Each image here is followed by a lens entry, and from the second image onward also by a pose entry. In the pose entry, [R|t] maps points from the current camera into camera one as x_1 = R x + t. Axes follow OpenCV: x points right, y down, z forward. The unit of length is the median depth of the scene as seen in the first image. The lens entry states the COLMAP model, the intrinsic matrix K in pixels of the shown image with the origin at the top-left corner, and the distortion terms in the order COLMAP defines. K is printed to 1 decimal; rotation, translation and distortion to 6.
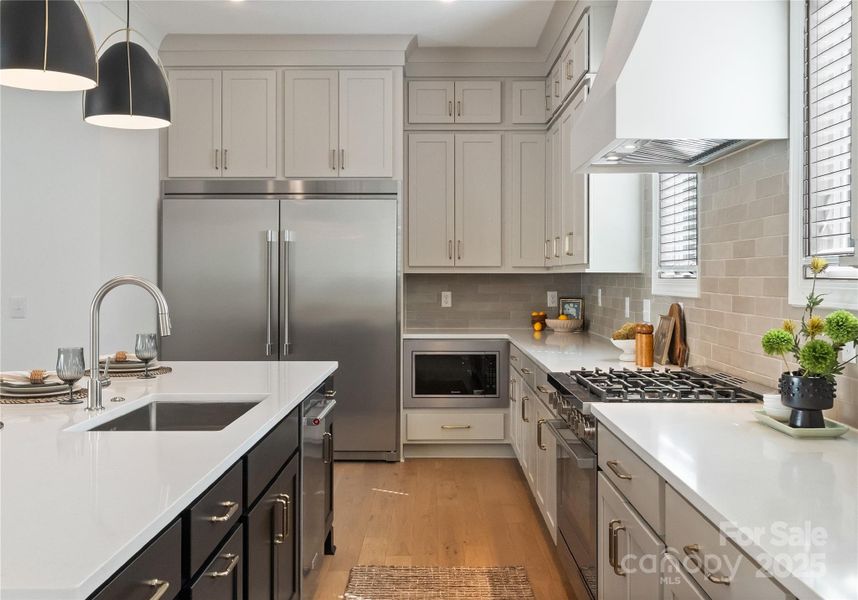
lens RADIAL K [[881.1, 0, 428.0], [0, 881.1, 257.2], [0, 0, 1]] dist [0.050600, 0.000264]
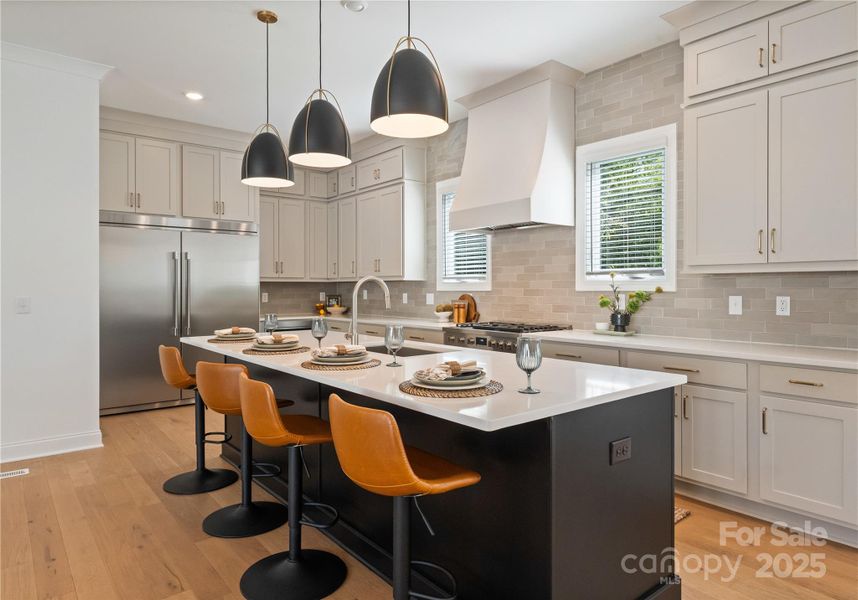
lens RADIAL K [[527.0, 0, 430.3], [0, 527.0, 287.6], [0, 0, 1]] dist [-0.005191, -0.001653]
pose [[0.771516, -0.001935, 0.636207, -0.410507], [-0.009903, 0.999838, 0.015050, 0.012256], [-0.636133, -0.017911, 0.771371, 0.042763]]
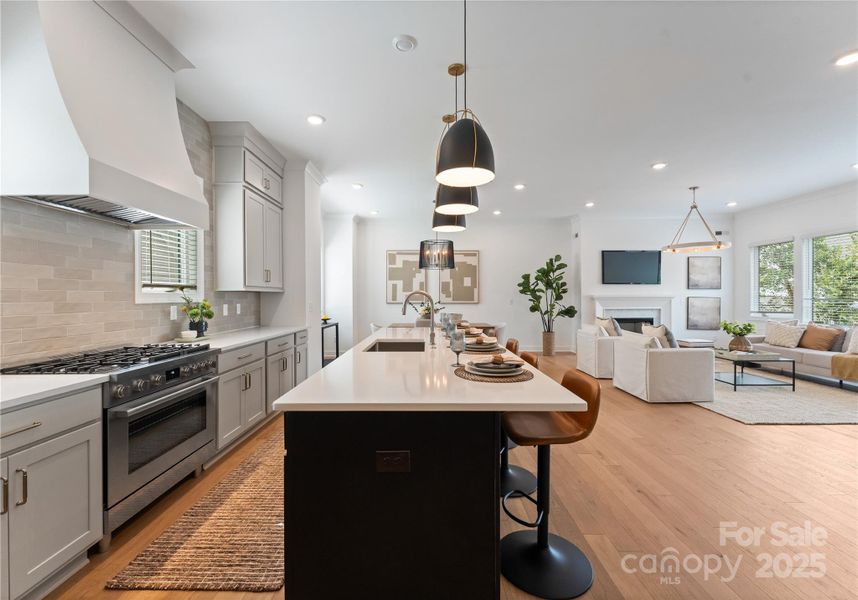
lens RADIAL K [[364.4, 0, 427.6], [0, 364.4, 298.5], [0, 0, 1]] dist [-0.000301, -0.000117]
pose [[-0.999976, 0.000535, -0.006950, -0.155912], [0.000633, 0.999901, -0.014088, 0.025489], [0.006942, -0.014092, -0.999877, 0.898228]]
